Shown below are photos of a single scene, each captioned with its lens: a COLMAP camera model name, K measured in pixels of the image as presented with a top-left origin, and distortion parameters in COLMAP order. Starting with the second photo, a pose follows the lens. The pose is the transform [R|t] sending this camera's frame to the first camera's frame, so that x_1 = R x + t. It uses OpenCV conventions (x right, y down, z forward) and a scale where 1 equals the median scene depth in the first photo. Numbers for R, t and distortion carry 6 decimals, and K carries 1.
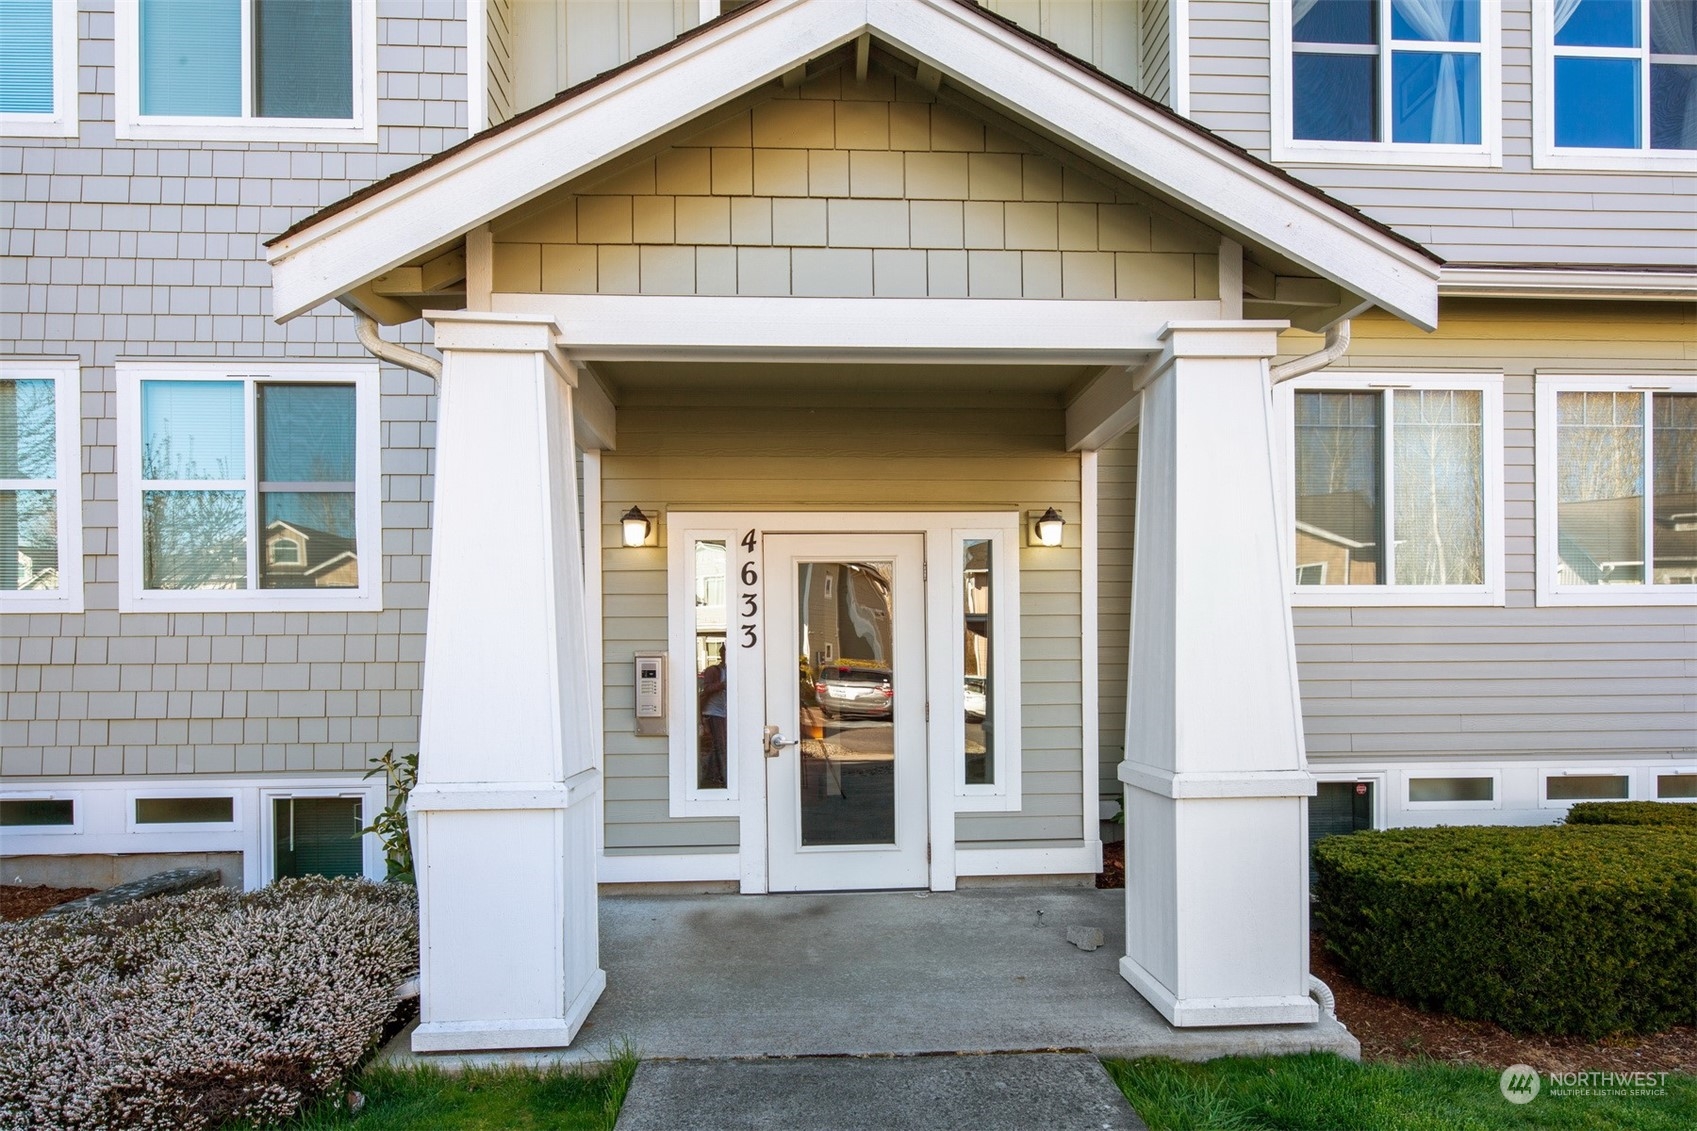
lens RADIAL K [[781.0, 0, 828.3], [0, 781.0, 675.2], [0, 0, 1]] dist [0.005232, -0.001332]
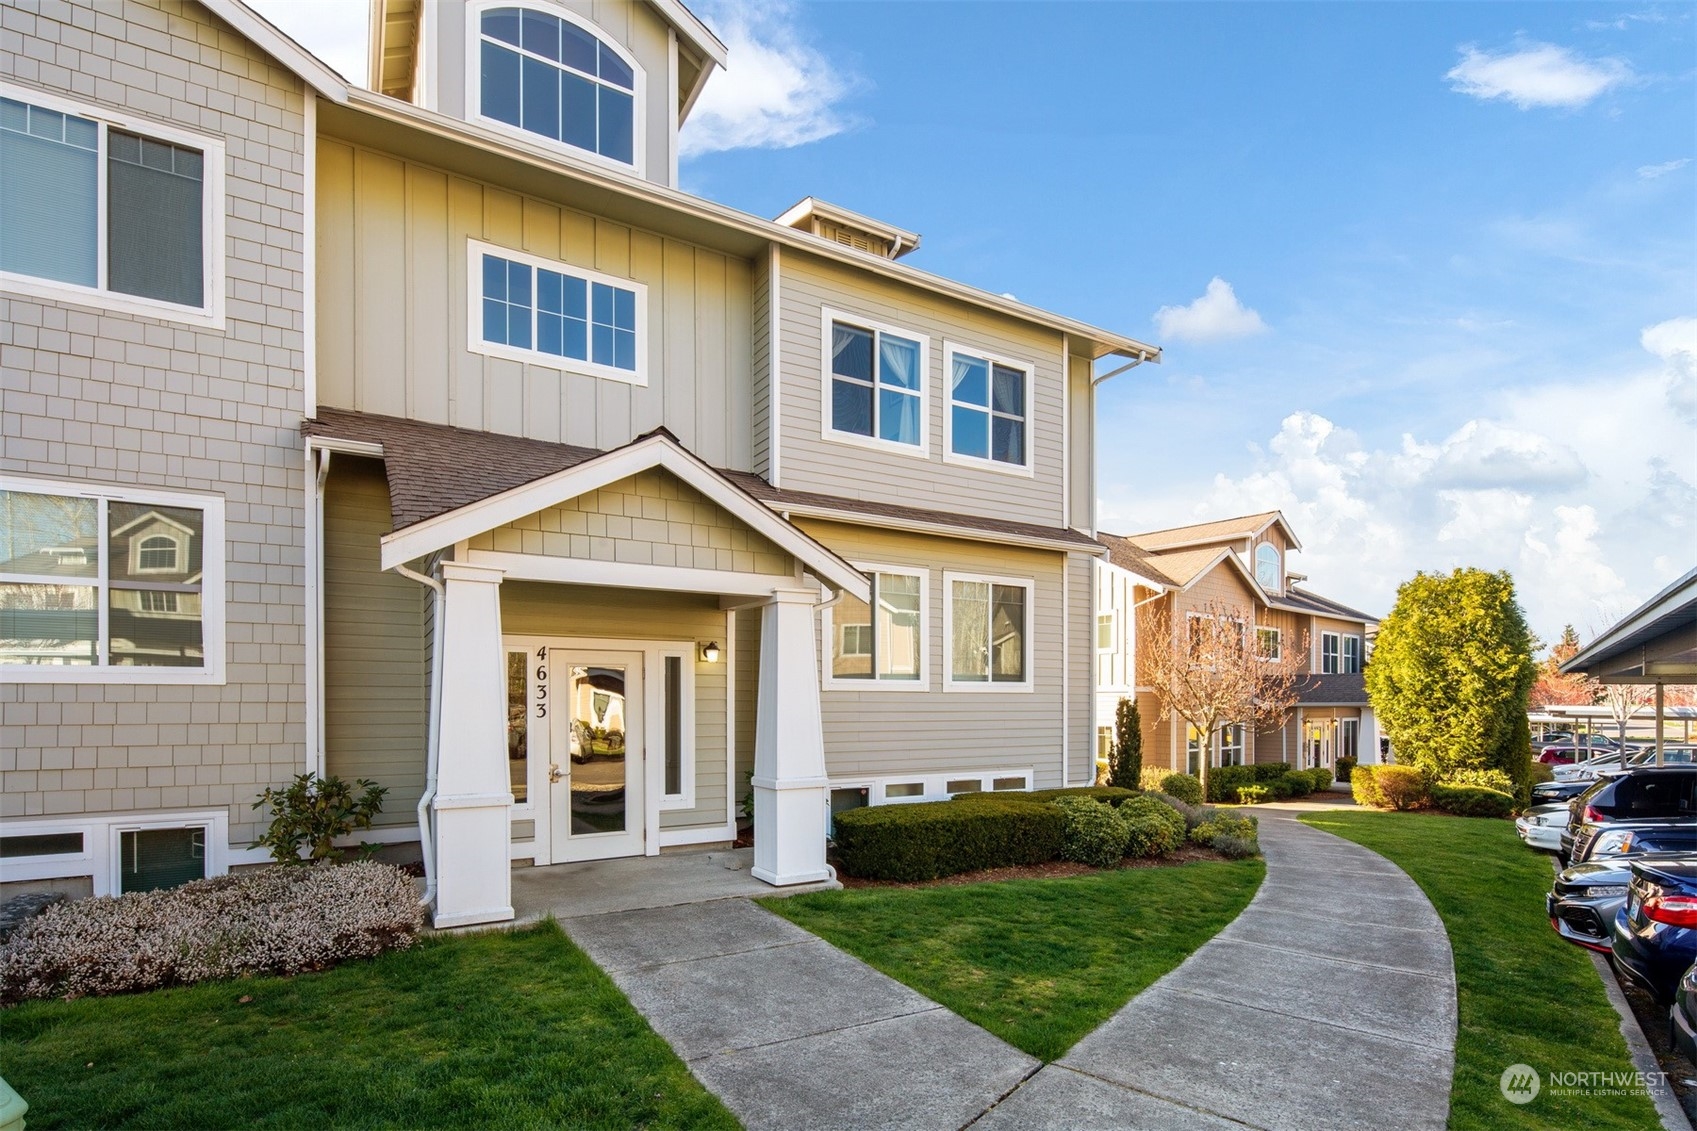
lens RADIAL K [[844.4, 0, 812.6], [0, 844.4, 707.1], [0, 0, 1]] dist [0.002210, -0.003279]
pose [[0.884516, 0.007283, 0.466453, -0.421171], [-0.006903, 0.999973, -0.002525, -0.055806], [-0.466459, -0.000986, 0.884542, -0.843312]]
